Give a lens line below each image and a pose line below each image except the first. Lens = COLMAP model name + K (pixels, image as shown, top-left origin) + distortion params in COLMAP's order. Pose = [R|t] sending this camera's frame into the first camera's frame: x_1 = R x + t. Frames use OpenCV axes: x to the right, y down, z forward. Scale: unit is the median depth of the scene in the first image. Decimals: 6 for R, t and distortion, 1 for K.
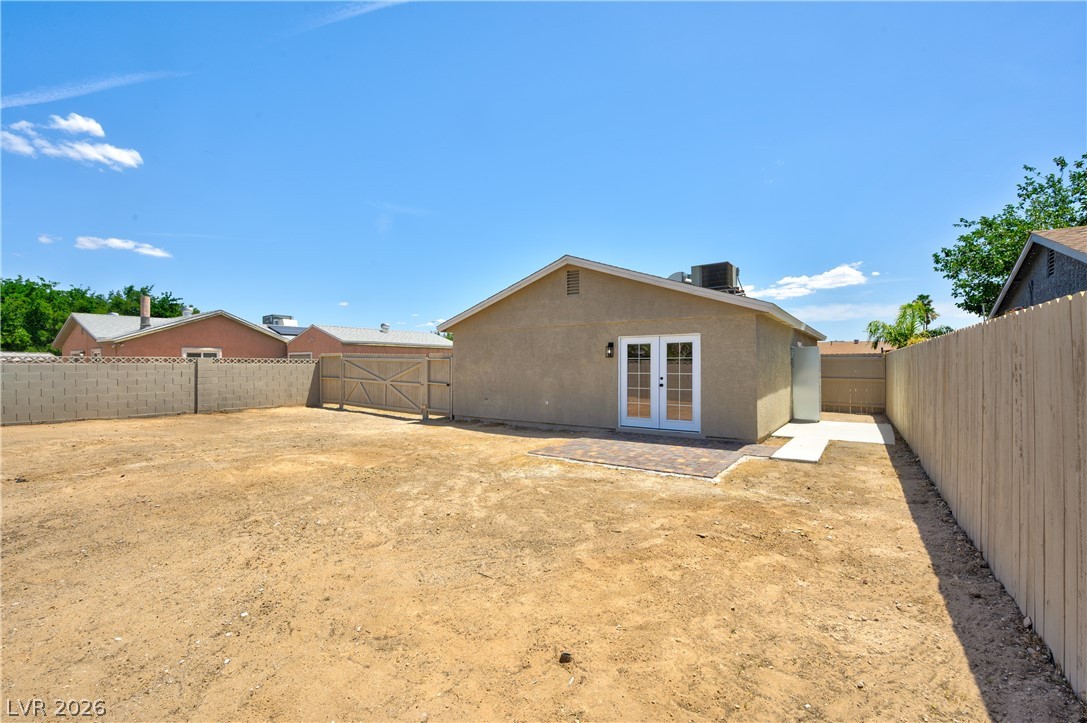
lens RADIAL K [[470.5, 0, 547.8], [0, 470.5, 364.4], [0, 0, 1]] dist [0.001717, 0.000077]
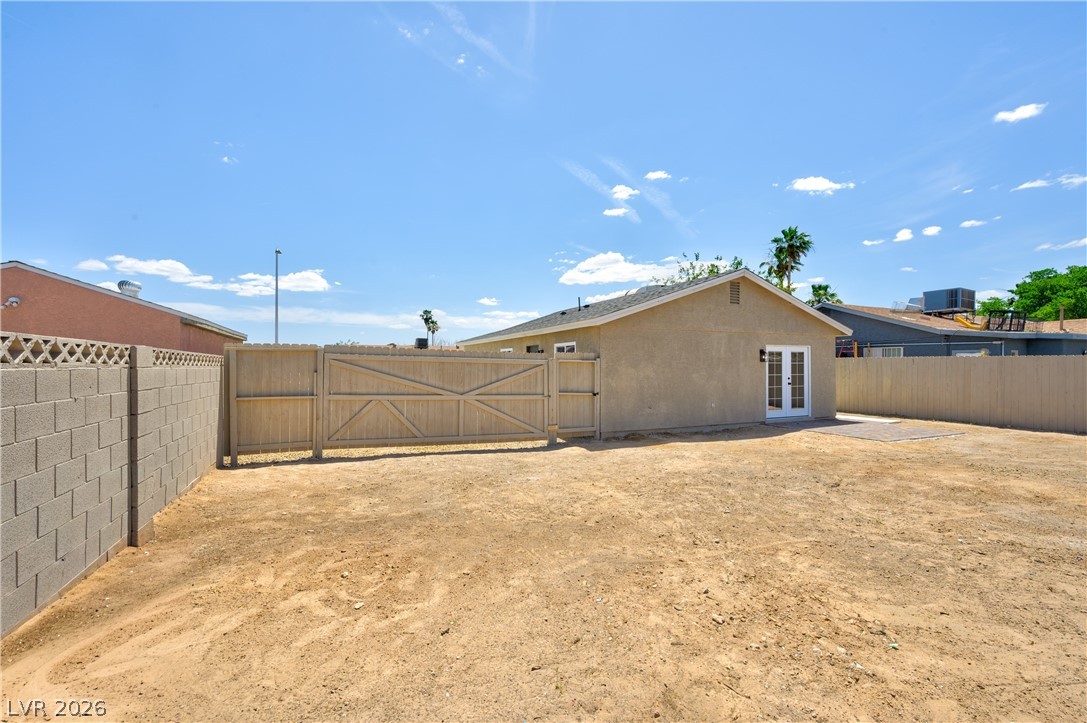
lens RADIAL K [[470.5, 0, 550.2], [0, 470.5, 361.6], [0, 0, 1]] dist [0.001717, 0.000077]
pose [[0.510603, 0.007821, 0.859781, -0.987472], [-0.002191, 0.999967, -0.007795, -0.004152], [-0.859814, 0.002097, 0.510603, 0.723441]]
